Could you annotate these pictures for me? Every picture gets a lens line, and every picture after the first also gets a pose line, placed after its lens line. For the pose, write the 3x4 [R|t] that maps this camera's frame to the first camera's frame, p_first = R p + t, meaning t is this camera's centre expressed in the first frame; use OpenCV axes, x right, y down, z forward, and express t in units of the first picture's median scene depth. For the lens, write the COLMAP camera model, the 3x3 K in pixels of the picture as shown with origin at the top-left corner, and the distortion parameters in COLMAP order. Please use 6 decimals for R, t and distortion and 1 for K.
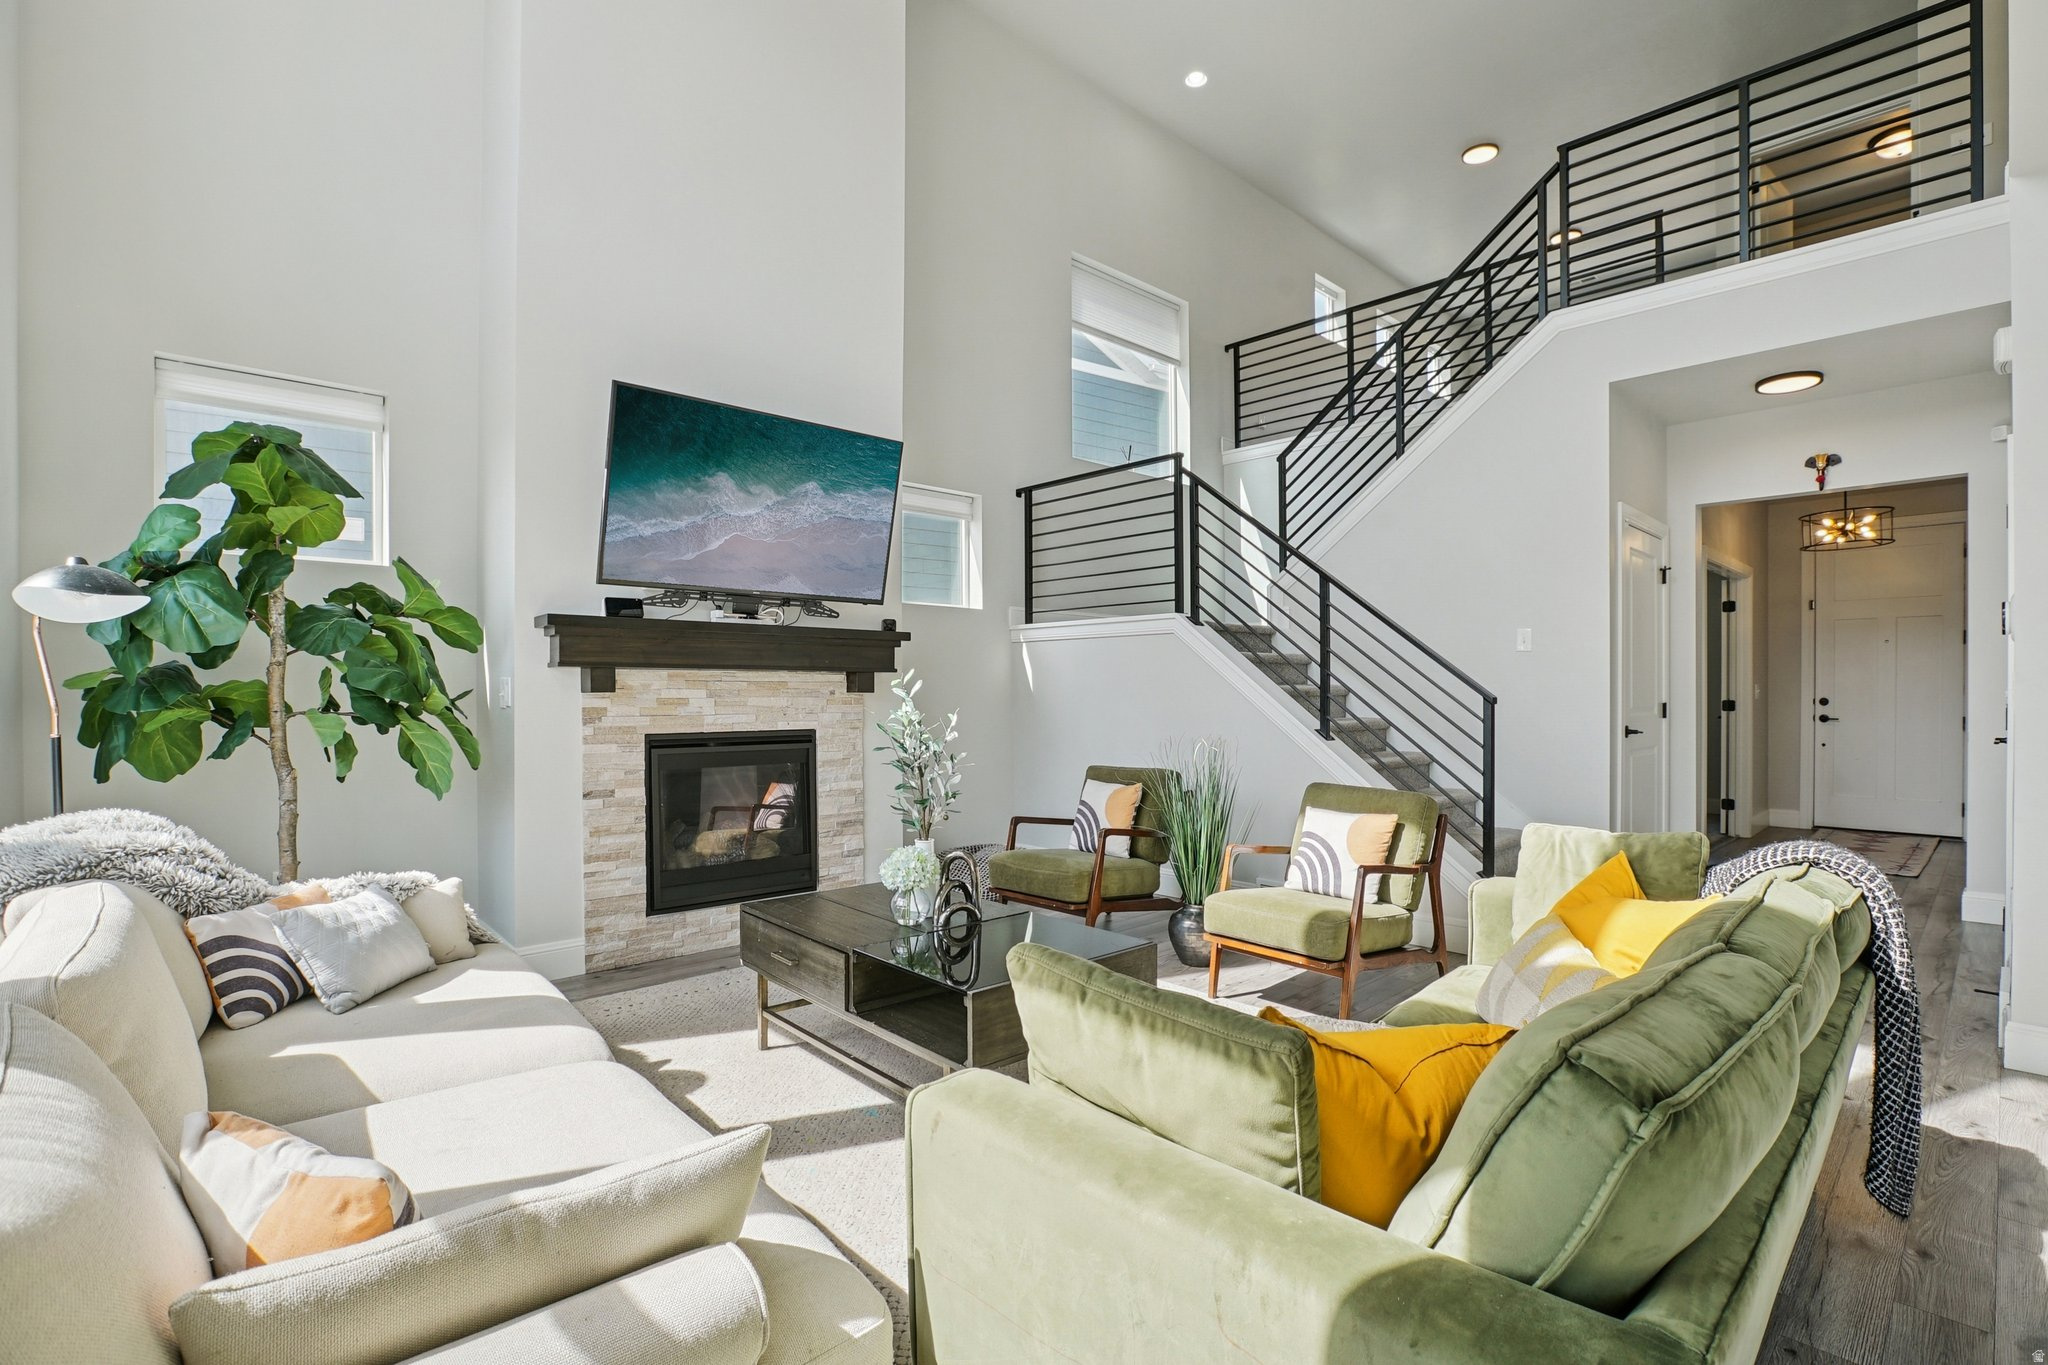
lens RADIAL K [[950.7, 0, 1032.5], [0, 950.7, 692.6], [0, 0, 1]] dist [-0.032145, 0.004168]
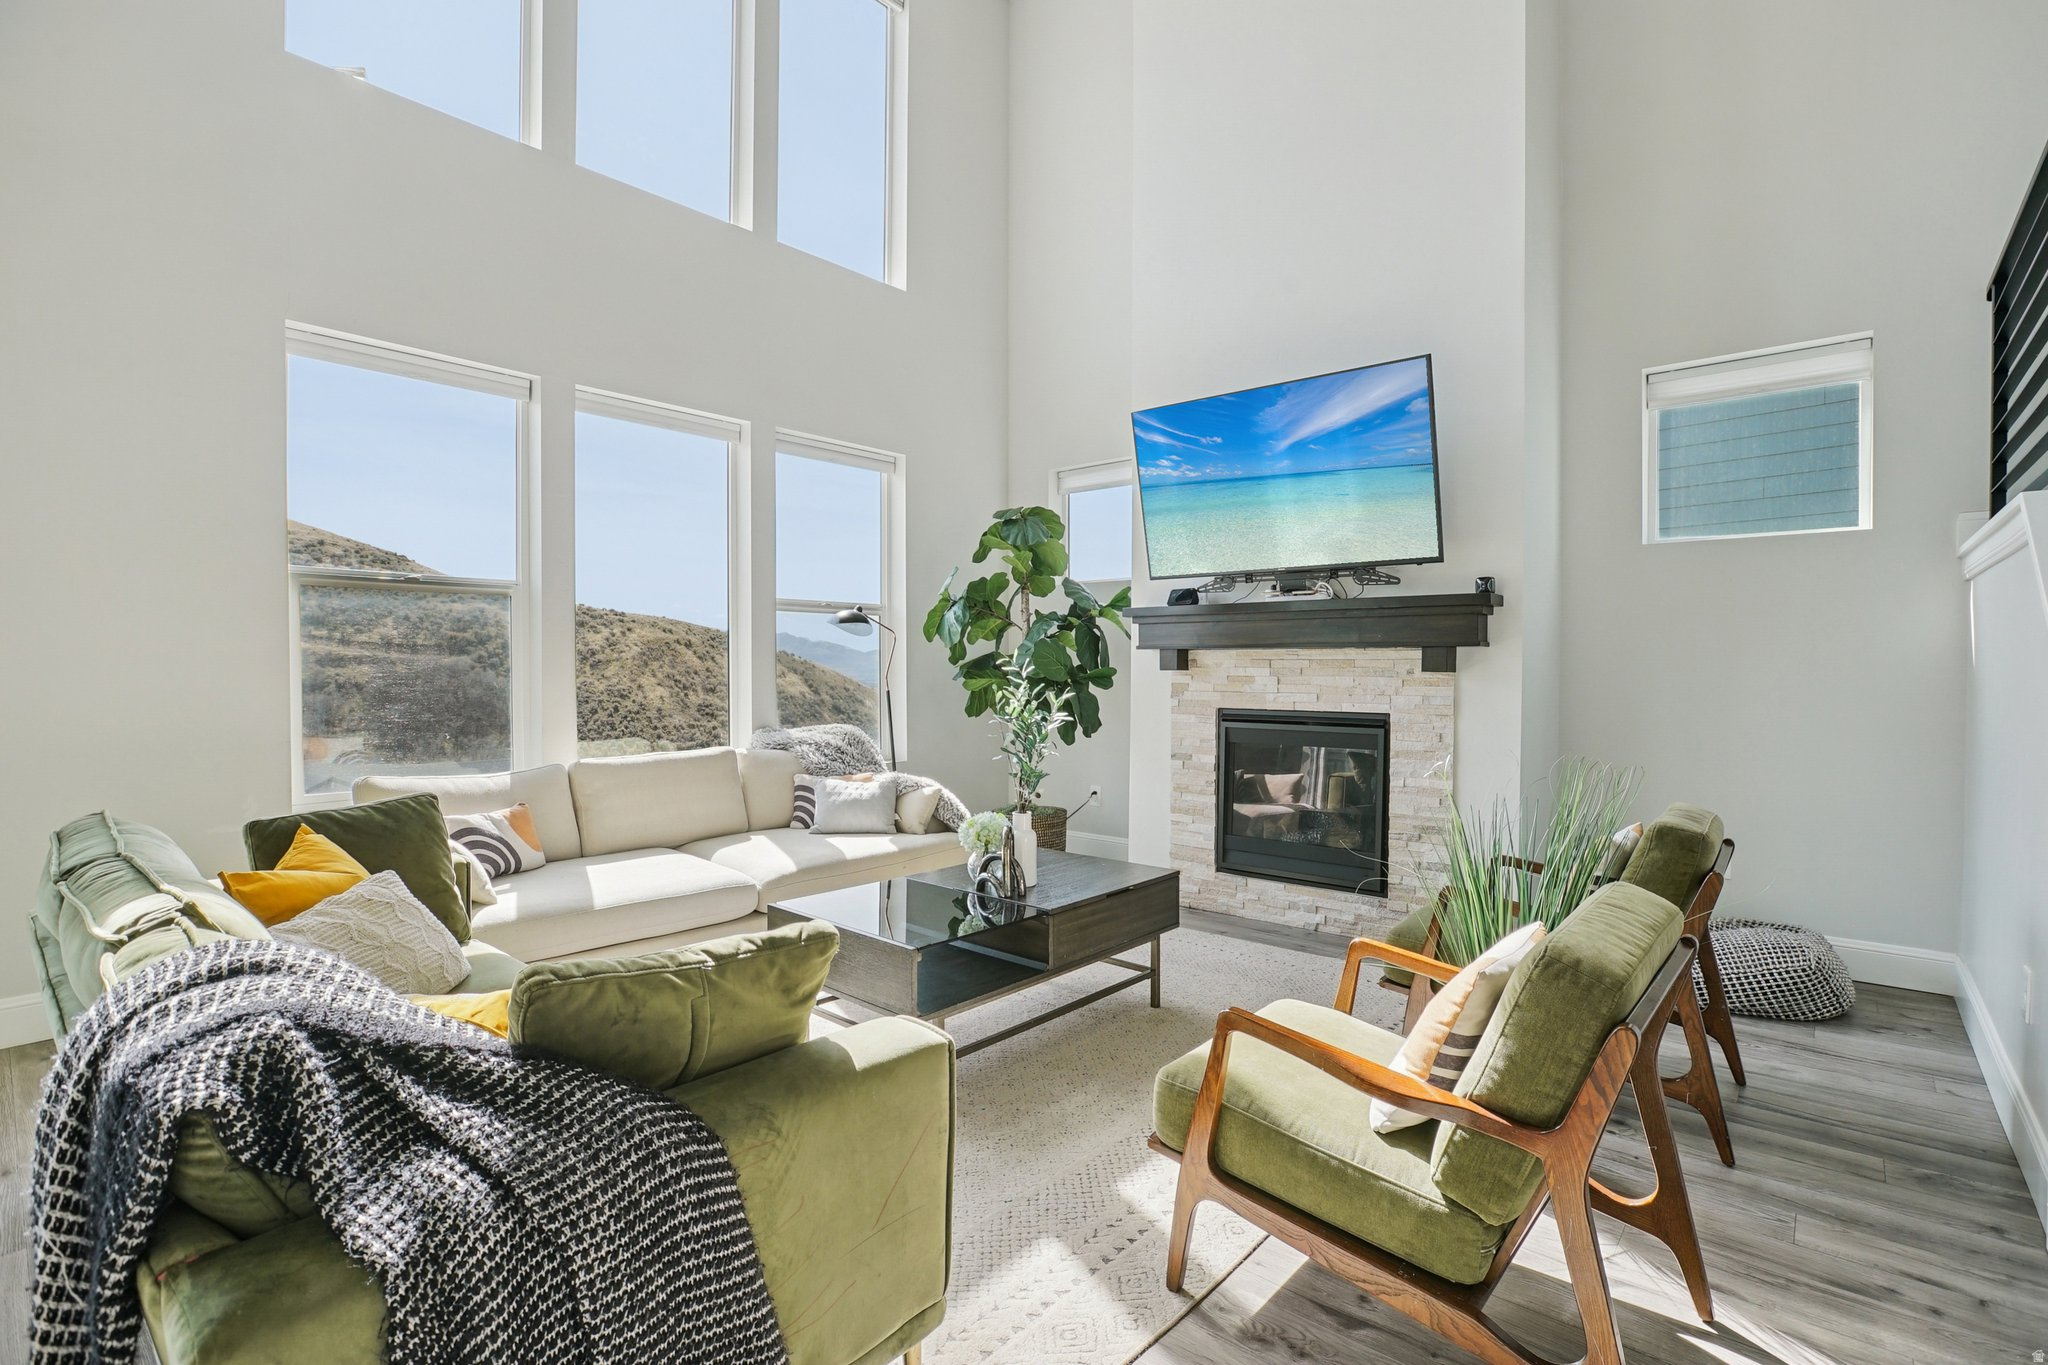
lens RADIAL K [[950.7, 0, 1040.9], [0, 950.7, 670.4], [0, 0, 1]] dist [-0.032145, 0.004168]
pose [[0.121547, -0.000228, -0.992586, 0.657429], [-0.005090, 0.999987, -0.000853, 0.001392], [0.992573, 0.005156, 0.121544, 0.634668]]
